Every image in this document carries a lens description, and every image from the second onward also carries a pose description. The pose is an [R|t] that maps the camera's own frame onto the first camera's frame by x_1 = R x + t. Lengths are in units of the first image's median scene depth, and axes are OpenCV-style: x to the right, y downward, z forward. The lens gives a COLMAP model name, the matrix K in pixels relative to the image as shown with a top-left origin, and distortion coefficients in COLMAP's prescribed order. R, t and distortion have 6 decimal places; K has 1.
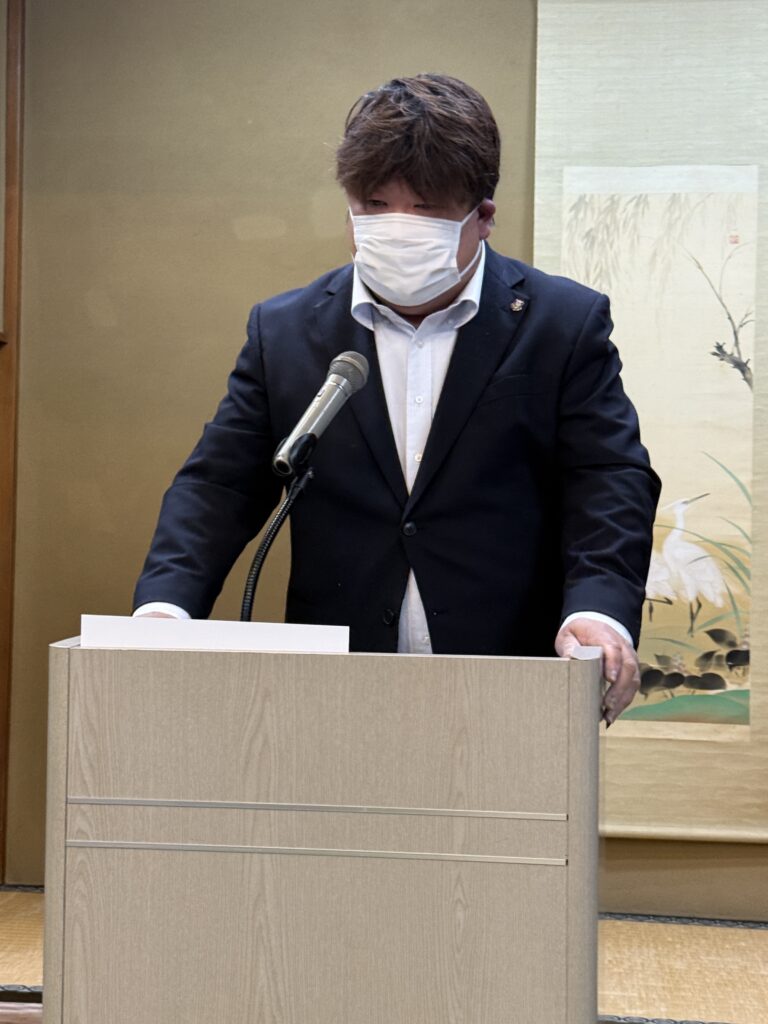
lens RADIAL K [[1723.8, 0, 384.0], [0, 1723.8, 512.0], [0, 0, 1]] dist [0.213887, 0.030101]
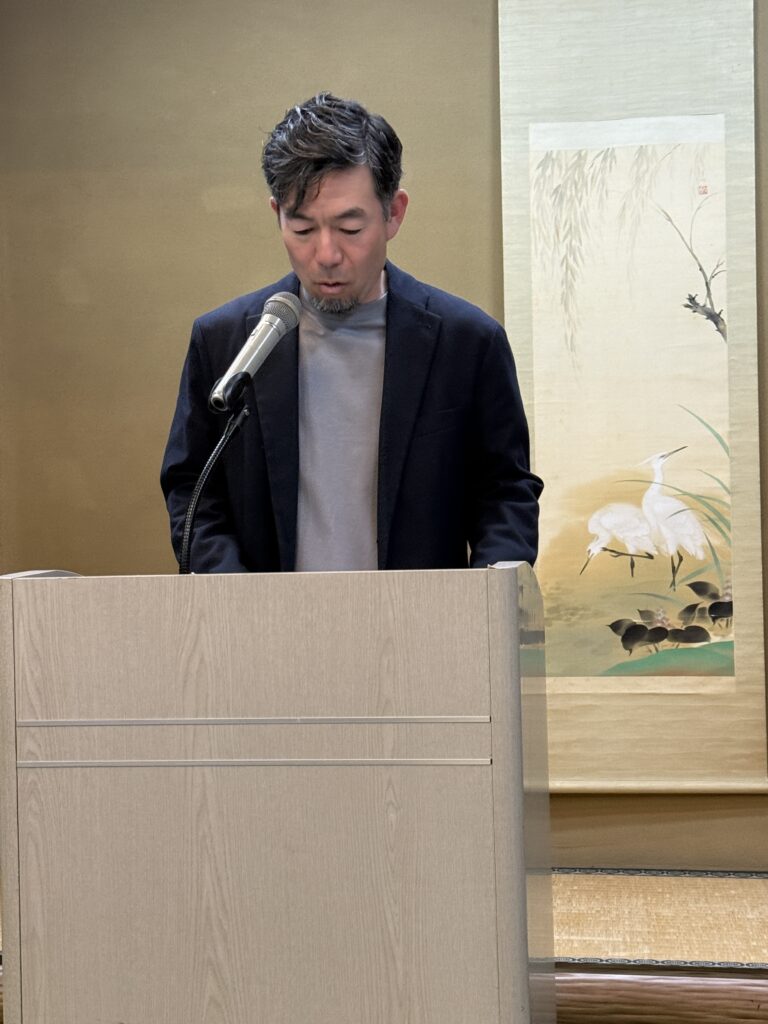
lens RADIAL K [[1775.0, 0, 372.5], [0, 1775.0, 516.5], [0, 0, 1]] dist [0.214883, 0.151392]
pose [[0.999183, -0.036994, -0.016255, 0.054050], [0.037078, 0.999300, 0.004901, 0.043458], [0.016062, -0.005499, 0.999856, -0.072658]]
